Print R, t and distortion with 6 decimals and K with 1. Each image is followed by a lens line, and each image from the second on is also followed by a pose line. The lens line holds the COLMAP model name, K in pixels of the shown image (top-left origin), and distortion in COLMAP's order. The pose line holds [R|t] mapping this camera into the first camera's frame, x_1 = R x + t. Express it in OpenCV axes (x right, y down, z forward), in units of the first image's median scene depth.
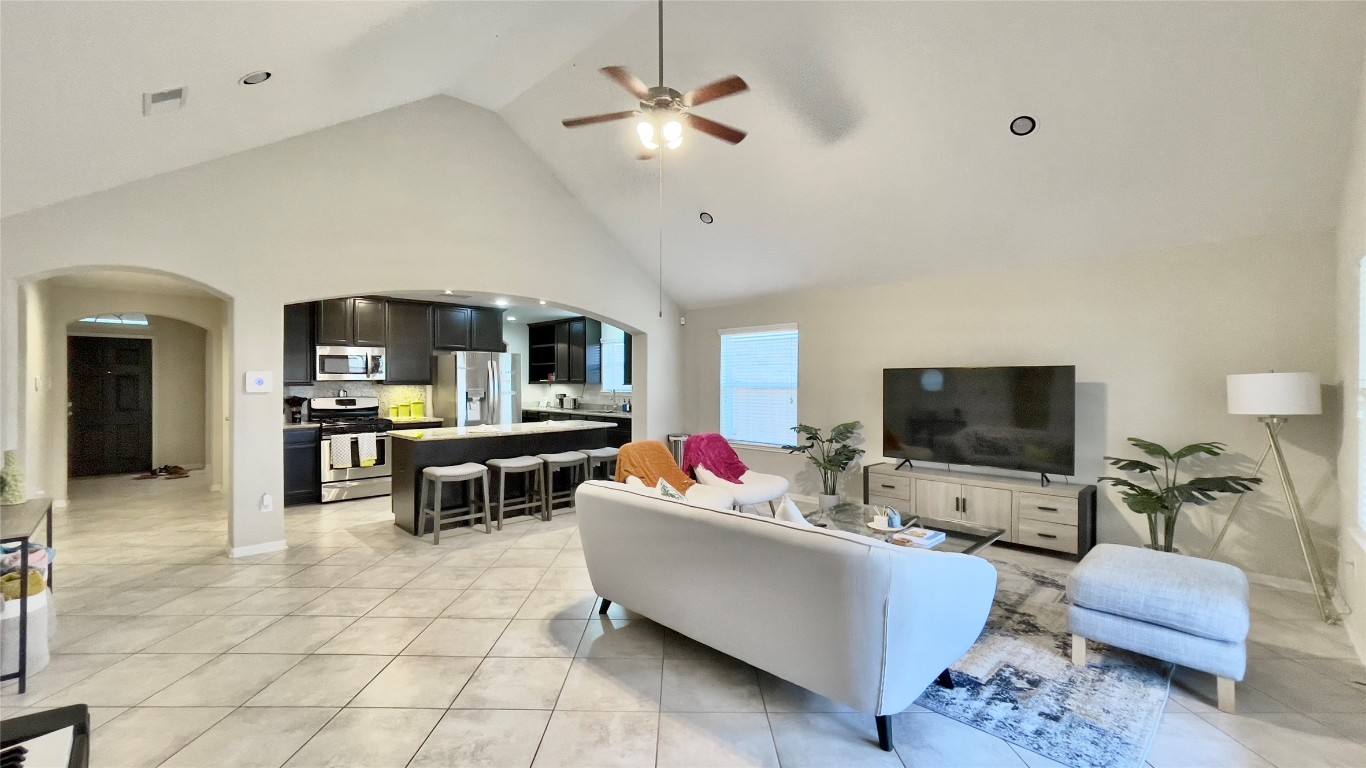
lens RADIAL K [[554.2, 0, 669.7], [0, 554.2, 382.0], [0, 0, 1]] dist [0.000422, 0.000555]
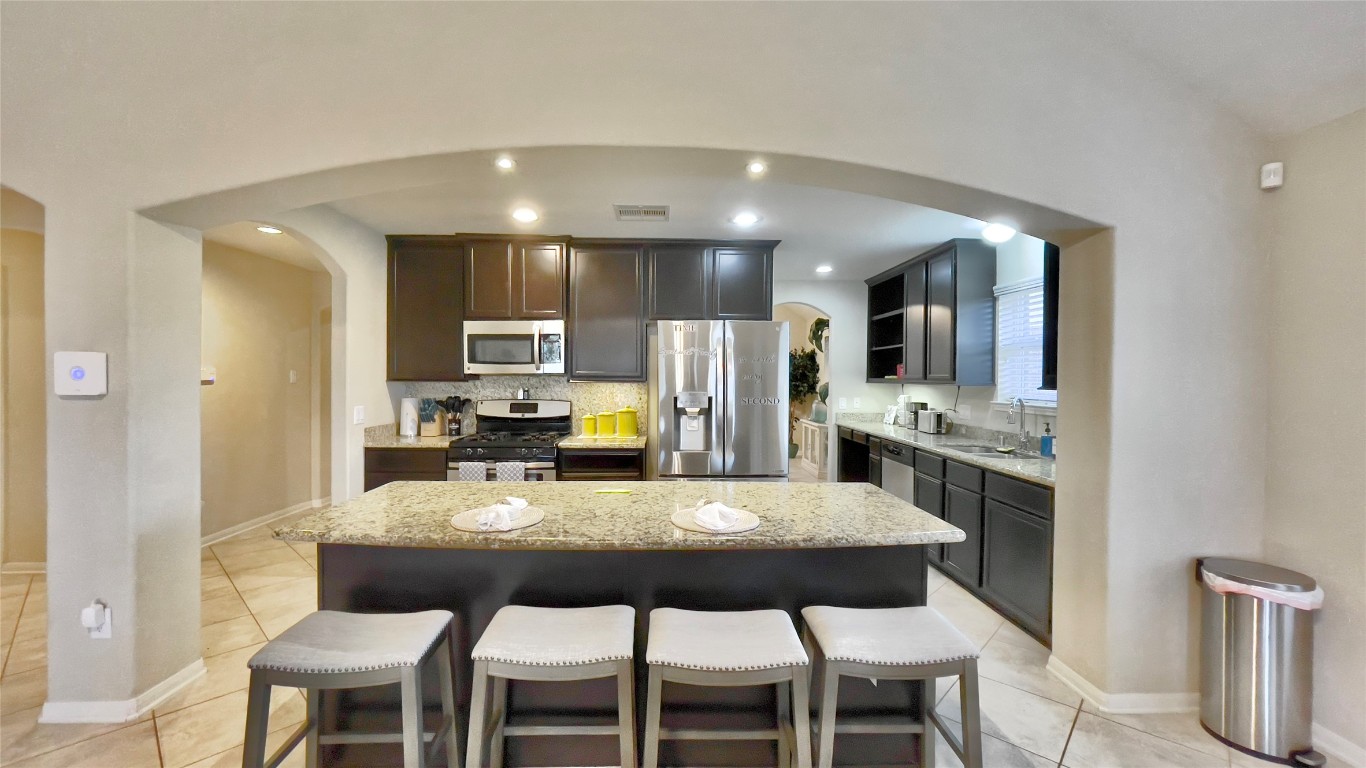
lens RADIAL K [[554.2, 0, 682.6], [0, 554.2, 387.0], [0, 0, 1]] dist [0.000422, 0.000555]
pose [[0.742401, 0.017738, -0.669720, -0.011147], [-0.008707, 0.999820, 0.016829, -0.000481], [0.669899, -0.006662, 0.742423, 0.645673]]
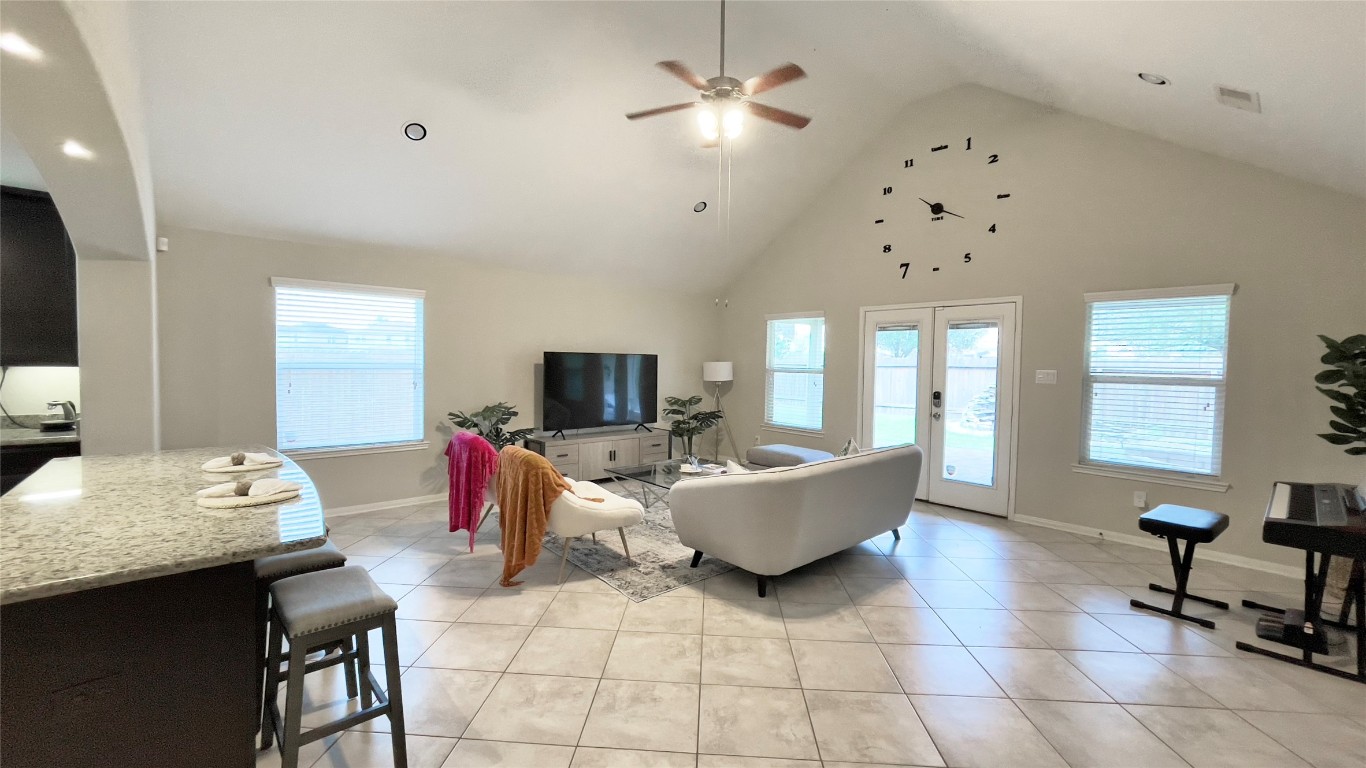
lens RADIAL K [[554.2, 0, 676.6], [0, 554.2, 383.6], [0, 0, 1]] dist [0.000422, 0.000555]
pose [[0.050453, -0.040511, 0.997904, -0.549351], [-0.016285, 0.999011, 0.041379, -0.008403], [-0.998594, -0.018339, 0.049743, 0.537121]]
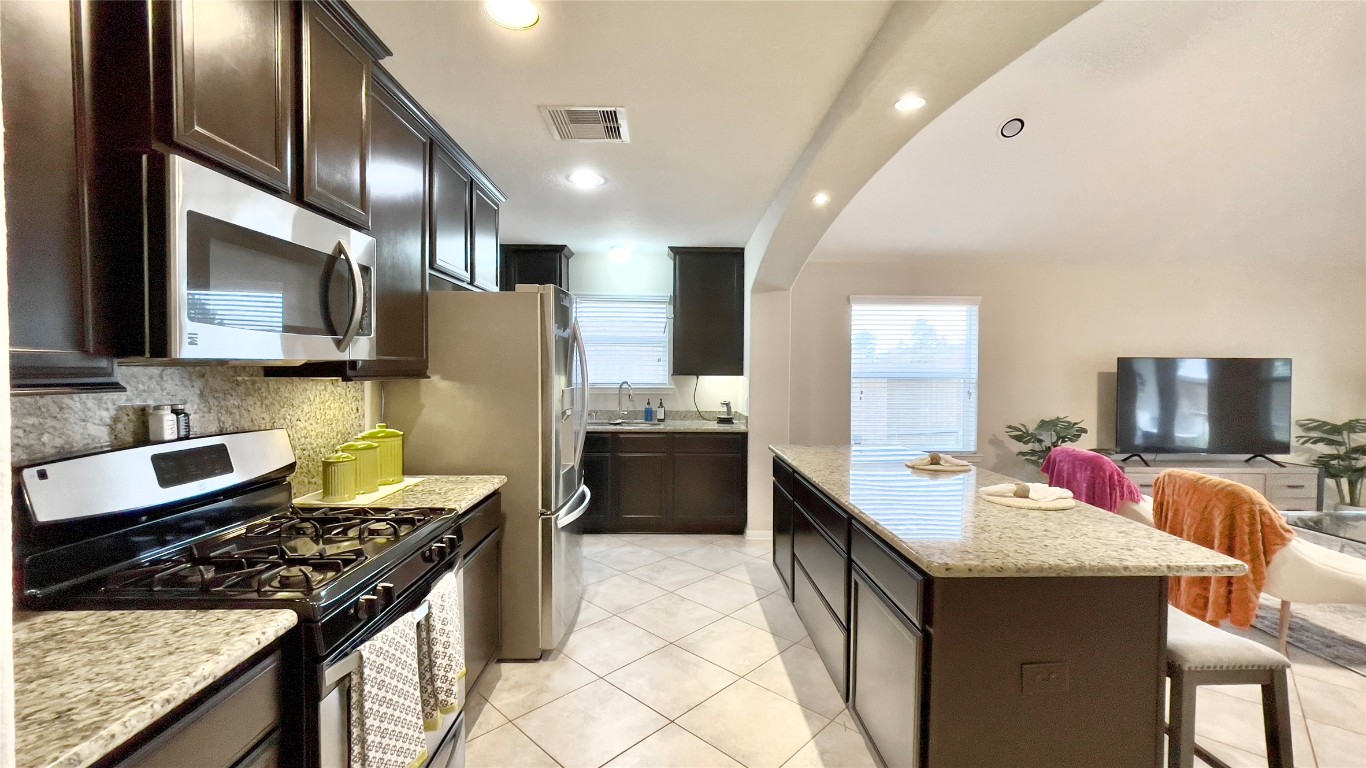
lens RADIAL K [[554.2, 0, 673.2], [0, 554.2, 384.8], [0, 0, 1]] dist [0.000422, 0.000555]
pose [[0.680109, -0.016867, 0.732917, -0.617660], [-0.005632, 0.999586, 0.028230, -0.000756], [-0.733090, -0.023327, 0.679732, 0.723593]]
